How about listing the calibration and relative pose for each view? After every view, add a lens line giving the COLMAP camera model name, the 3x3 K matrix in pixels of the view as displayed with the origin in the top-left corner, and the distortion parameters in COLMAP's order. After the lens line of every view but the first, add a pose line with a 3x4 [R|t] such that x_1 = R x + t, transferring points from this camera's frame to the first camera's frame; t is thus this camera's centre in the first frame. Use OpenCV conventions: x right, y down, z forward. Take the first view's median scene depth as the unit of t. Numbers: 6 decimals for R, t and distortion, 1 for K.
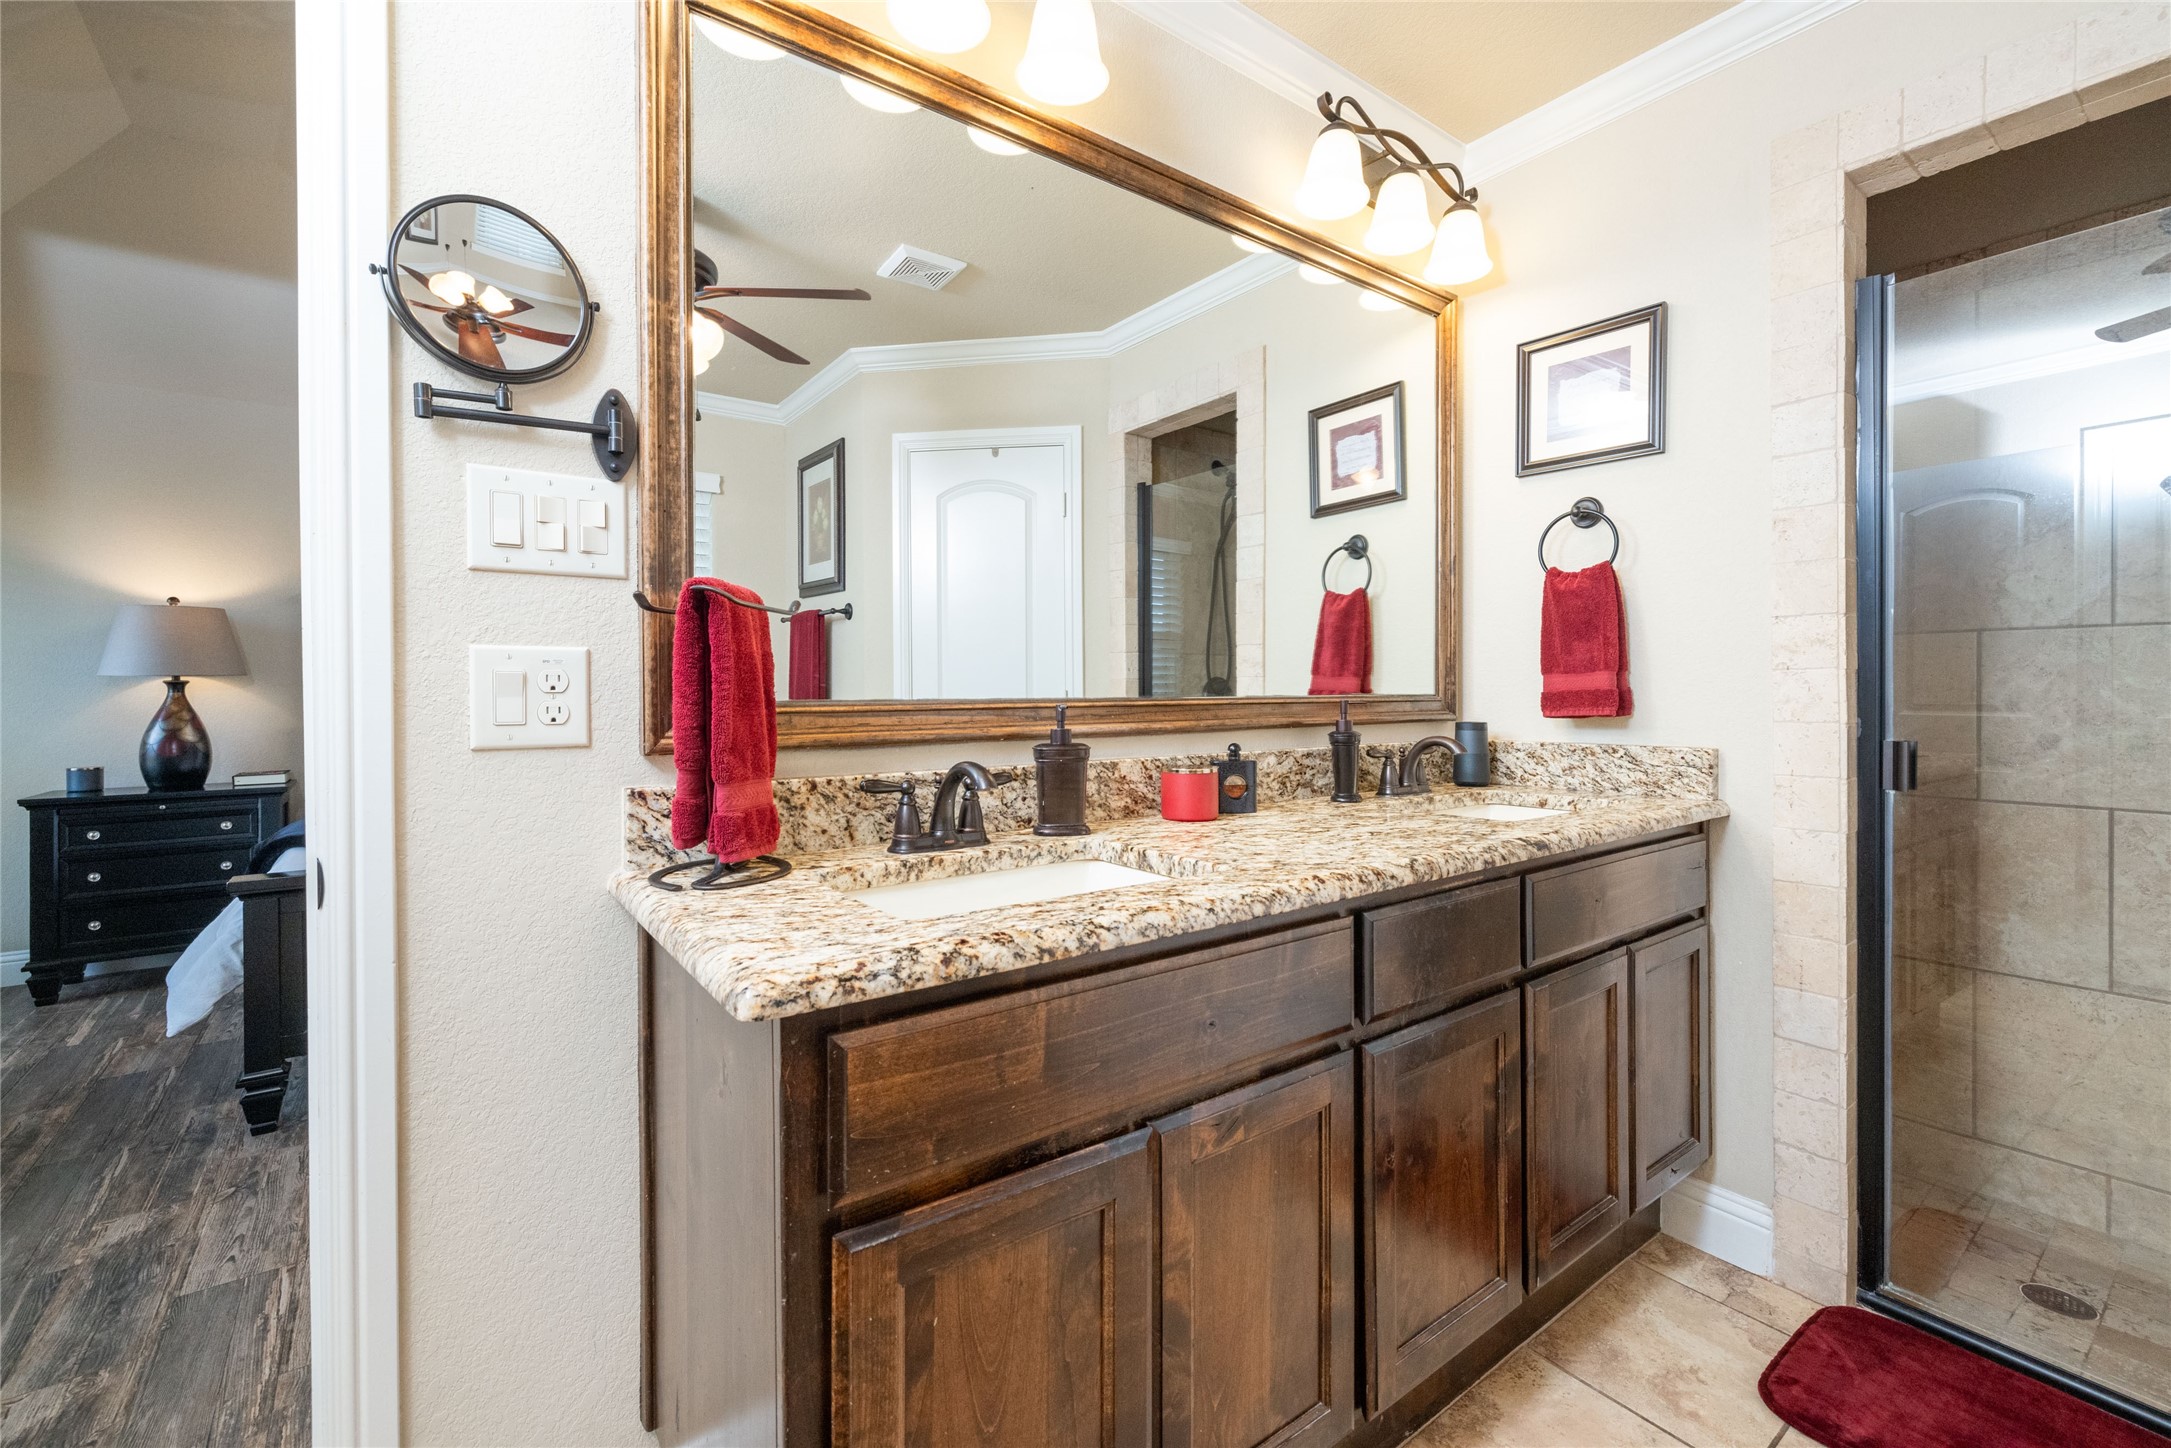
lens RADIAL K [[905.8, 0, 1064.1], [0, 905.8, 694.1], [0, 0, 1]] dist [-0.000228, 0.000111]
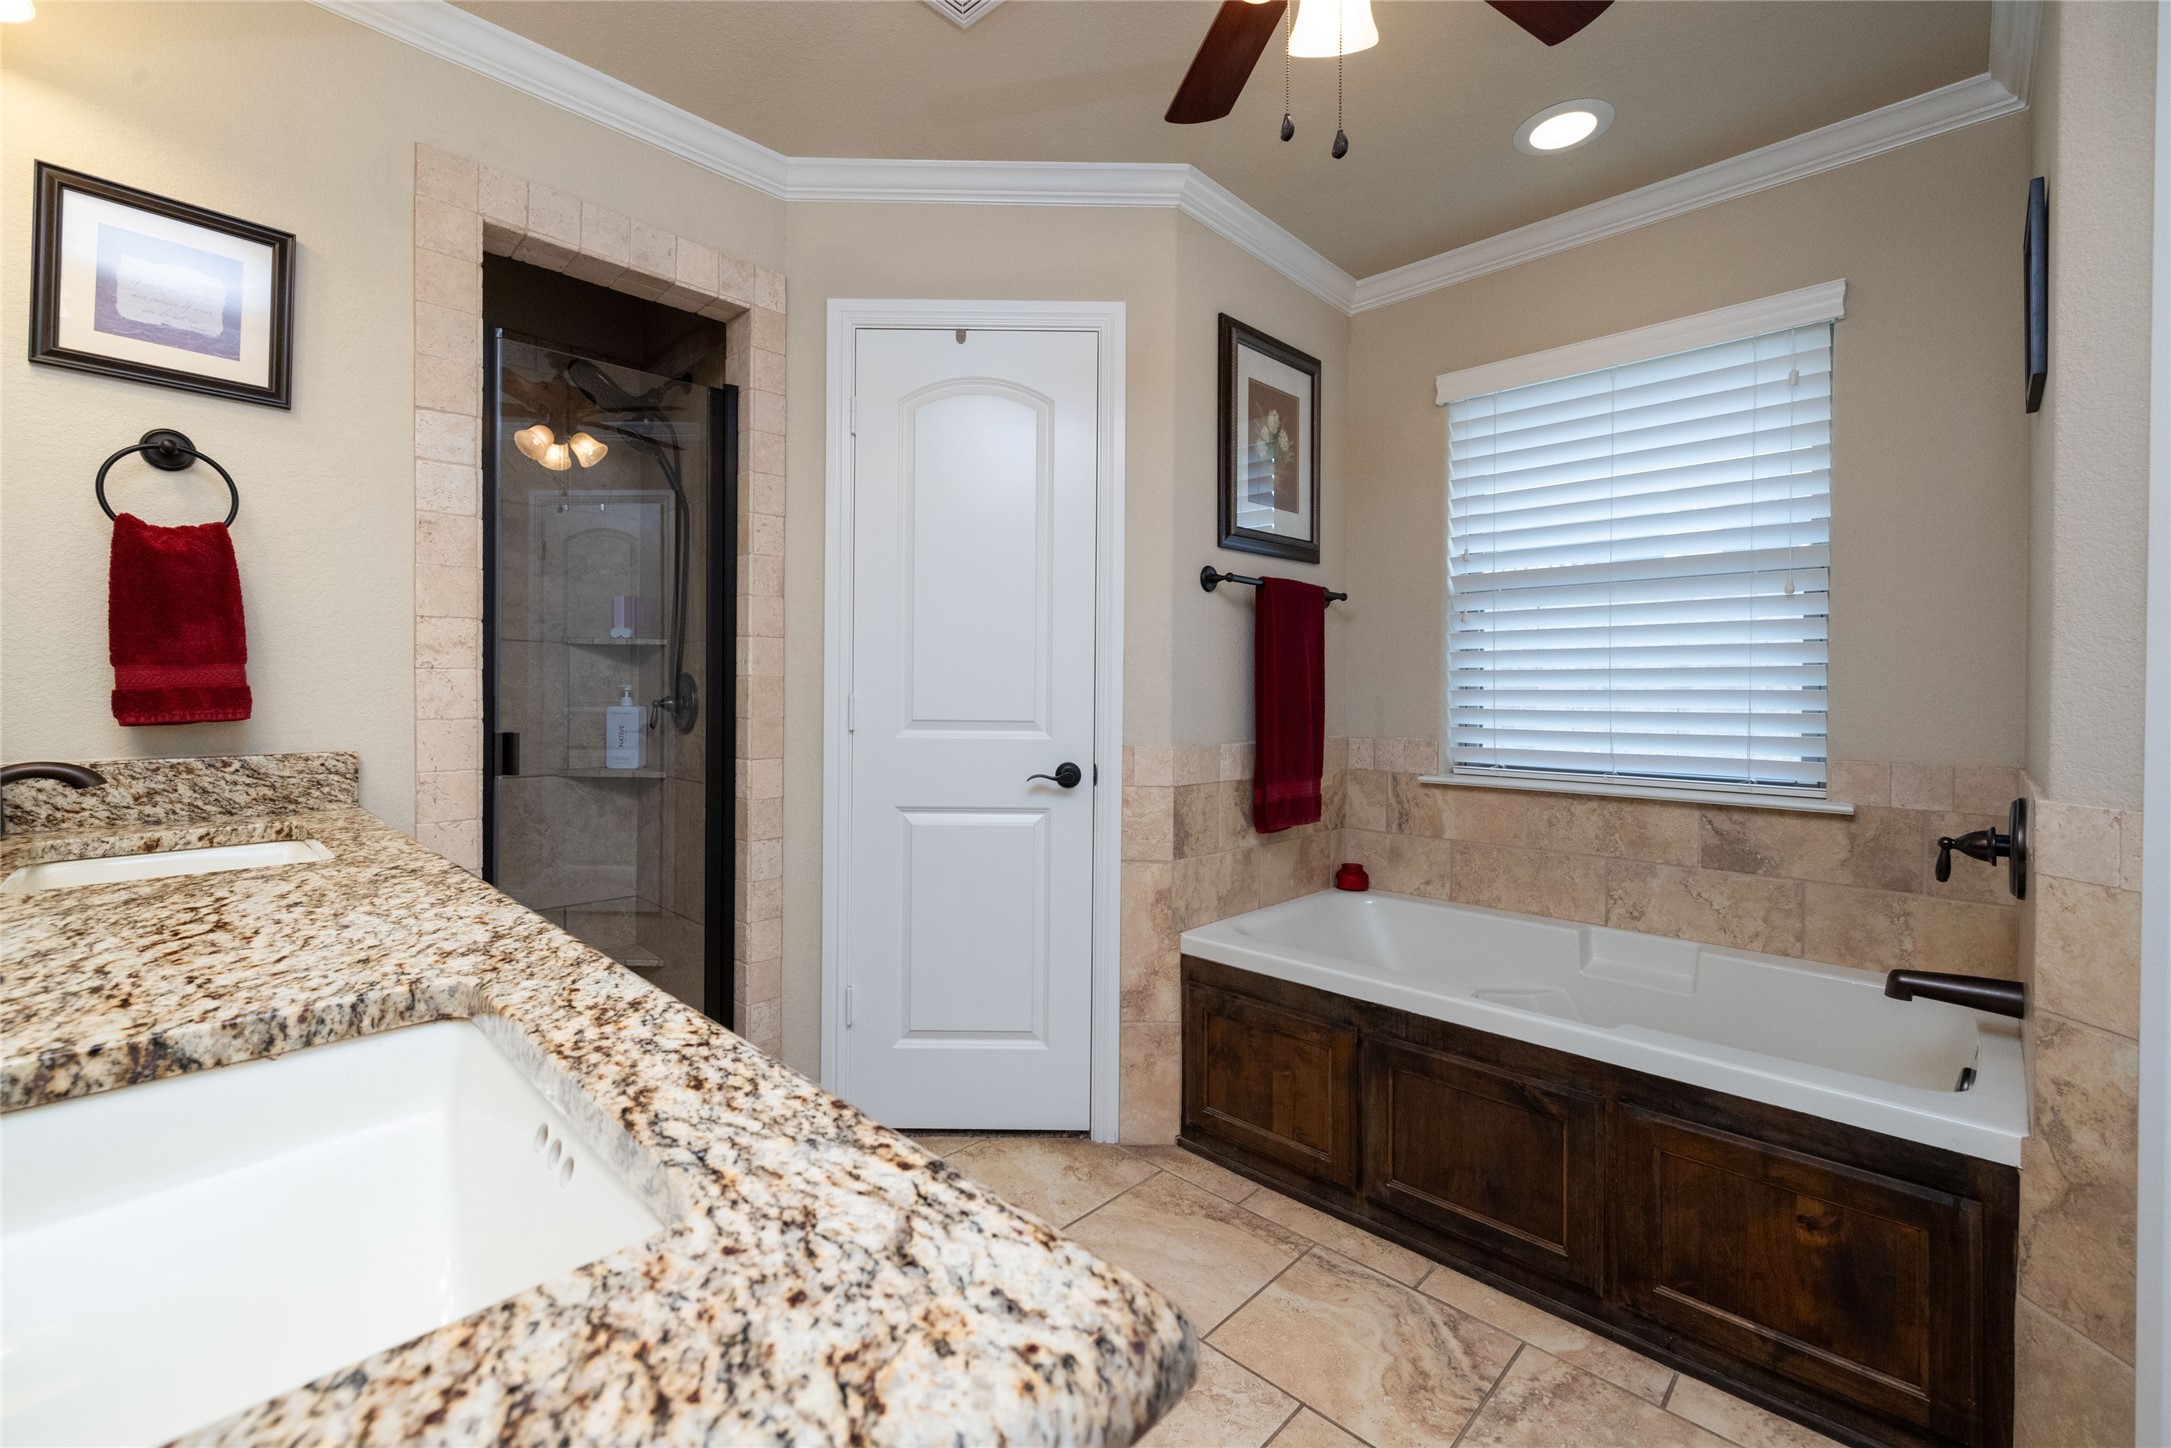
lens RADIAL K [[905.8, 0, 1064.1], [0, 905.8, 694.1], [0, 0, 1]] dist [-0.000228, 0.000111]
pose [[-0.170969, -0.003839, 0.985269, -0.303990], [-0.001521, 0.999992, 0.003633, -0.002603], [-0.985275, -0.000877, -0.170973, 0.423364]]
